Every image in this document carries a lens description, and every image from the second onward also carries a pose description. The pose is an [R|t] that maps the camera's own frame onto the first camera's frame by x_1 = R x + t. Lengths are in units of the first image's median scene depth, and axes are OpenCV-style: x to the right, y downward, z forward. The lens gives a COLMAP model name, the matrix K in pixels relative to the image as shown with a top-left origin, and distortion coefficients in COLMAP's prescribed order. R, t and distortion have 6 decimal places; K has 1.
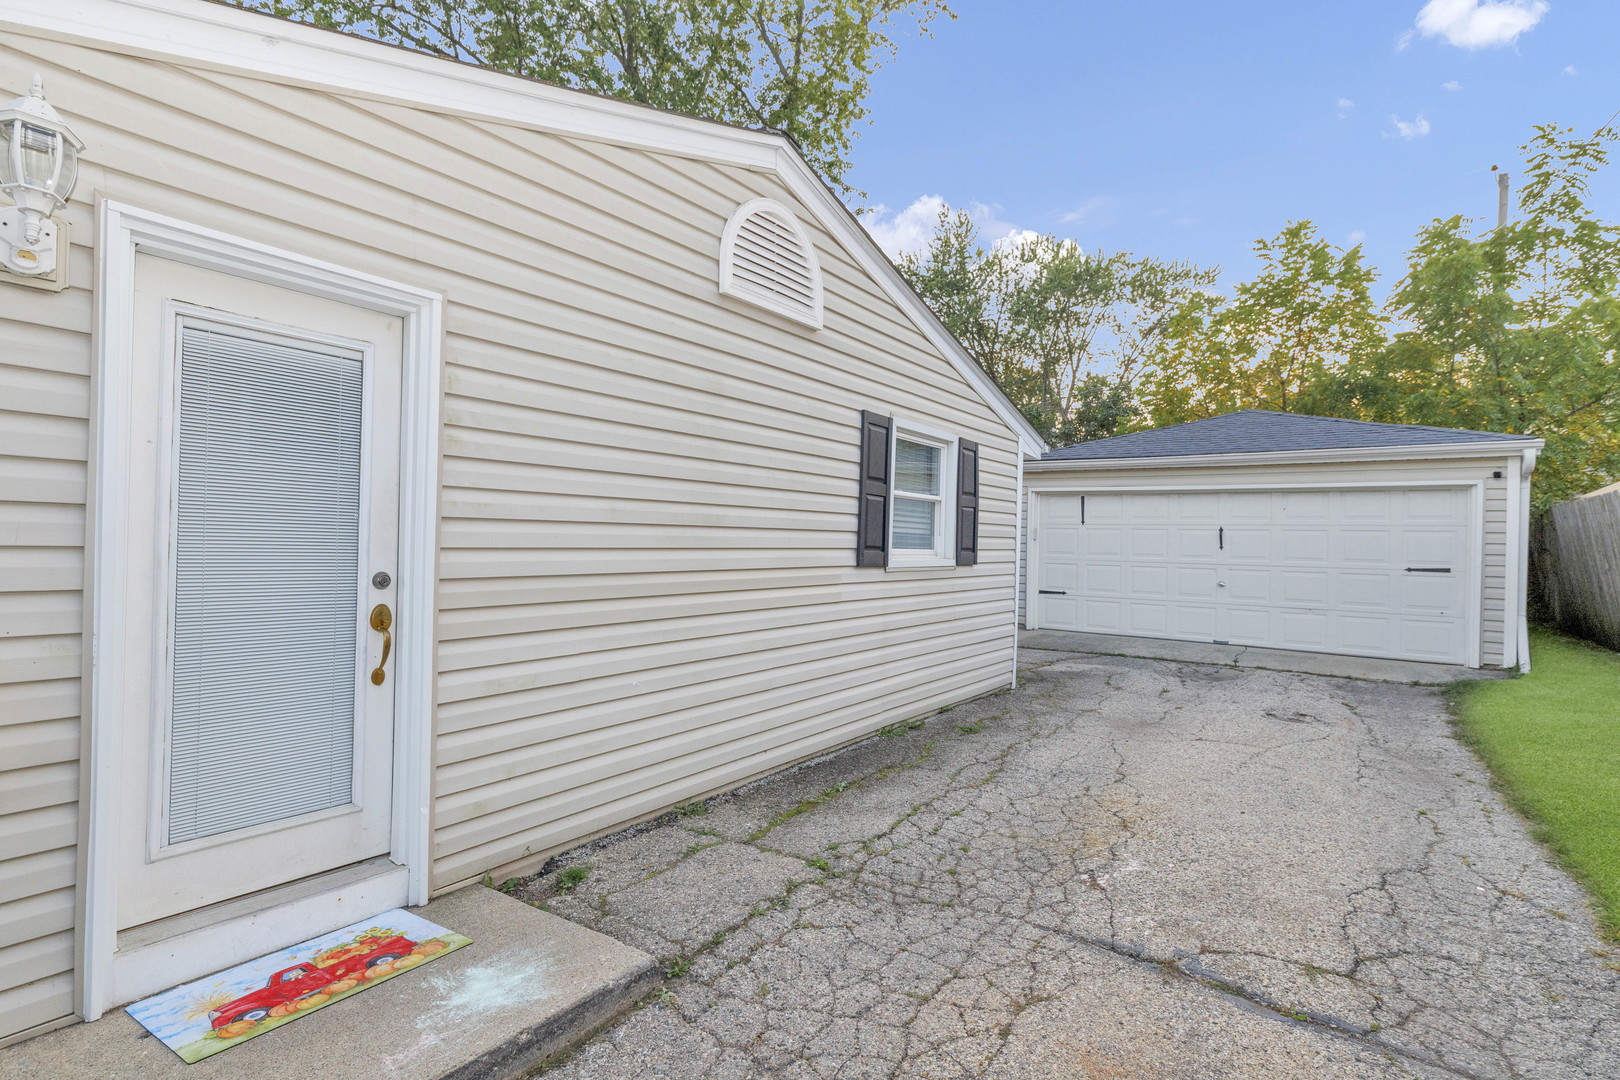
lens RADIAL K [[768.9, 0, 814.9], [0, 768.9, 538.2], [0, 0, 1]] dist [-0.000168, 0.000538]
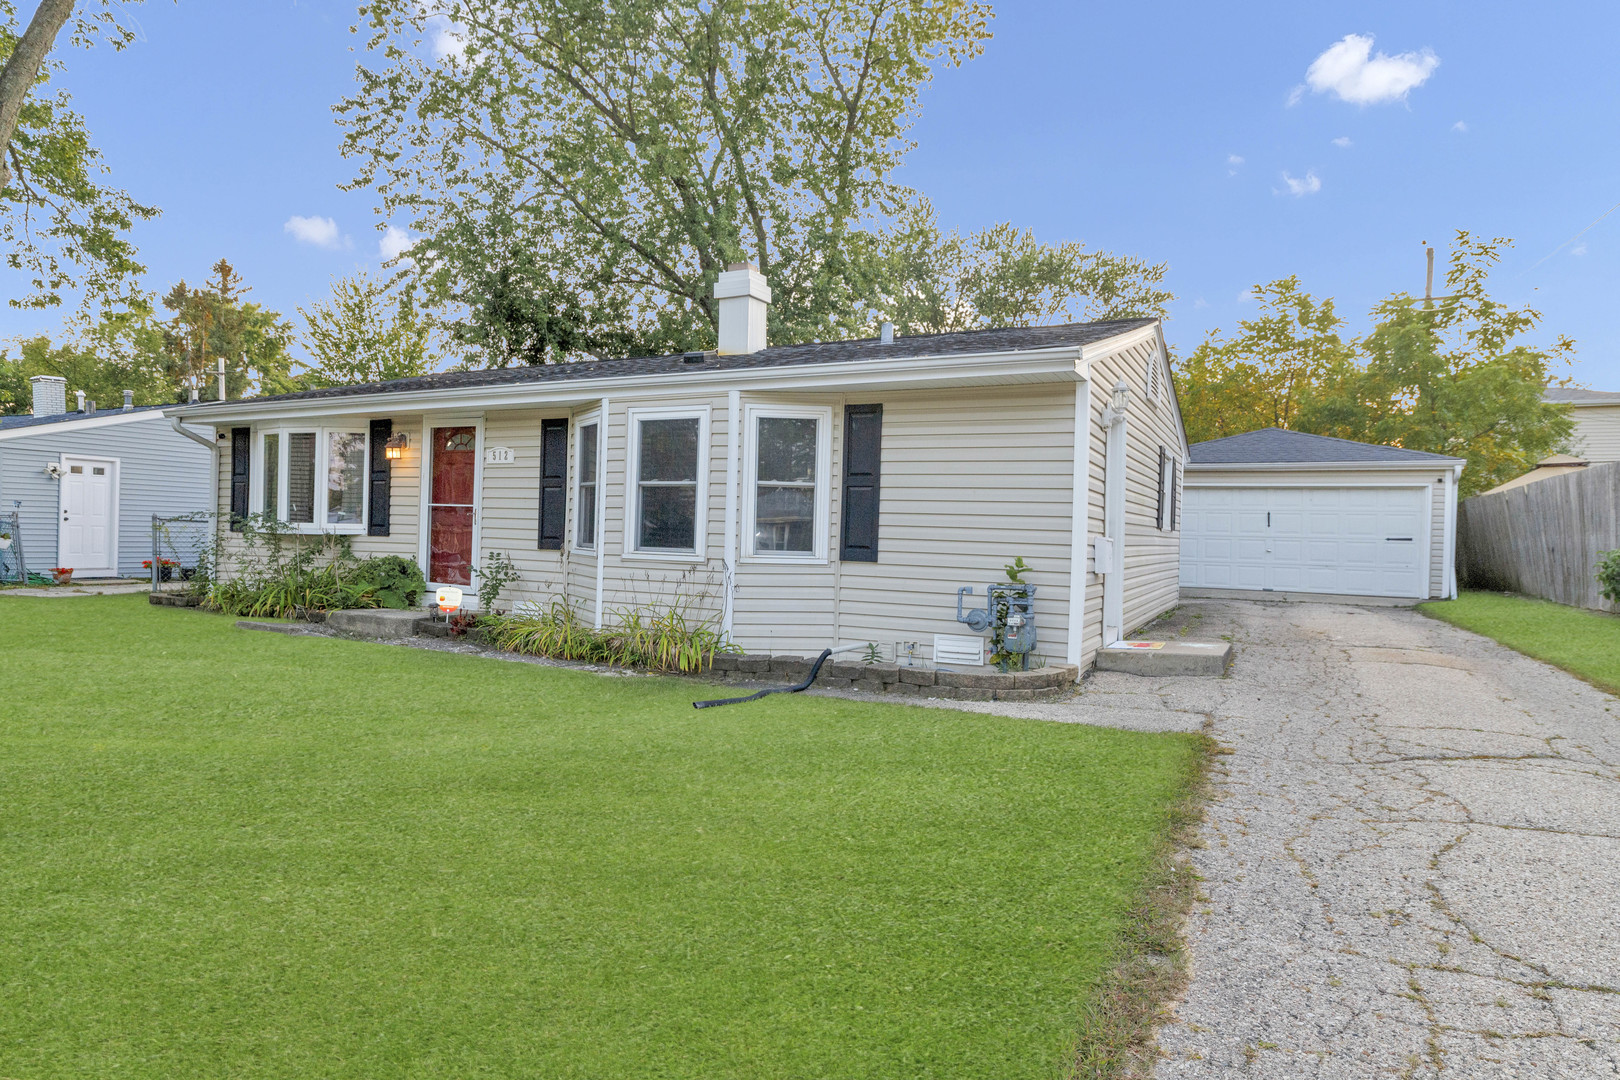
lens RADIAL K [[895.6, 0, 810.0], [0, 895.6, 540.0], [0, 0, 1]] dist [-0.003651, -0.000185]
pose [[0.988949, 0.005221, 0.148165, -0.470736], [-0.006739, 0.999930, 0.009744, 0.022756], [-0.148104, -0.010635, 0.988915, -0.447221]]
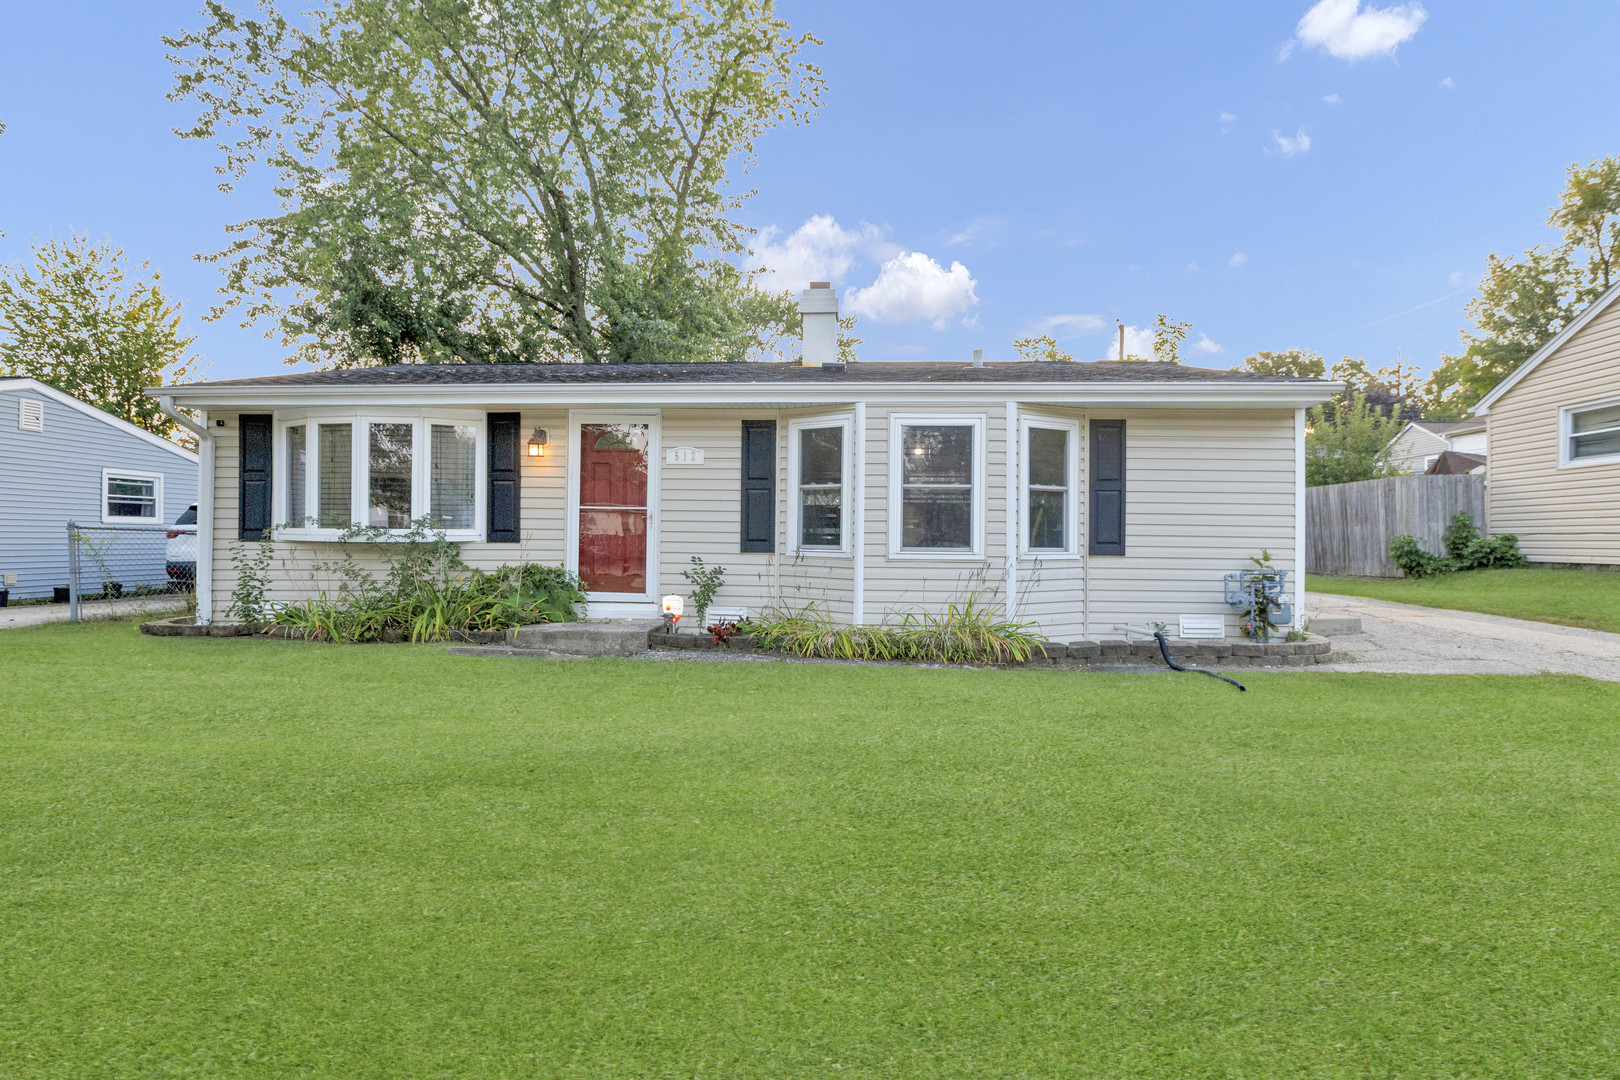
lens RADIAL K [[768.9, 0, 814.9], [0, 768.9, 538.2], [0, 0, 1]] dist [-0.000168, 0.000538]
pose [[0.851856, -0.011236, 0.523655, -0.875562], [0.007409, 0.999928, 0.009402, 0.021982], [-0.523723, -0.004129, 0.851878, -0.235563]]
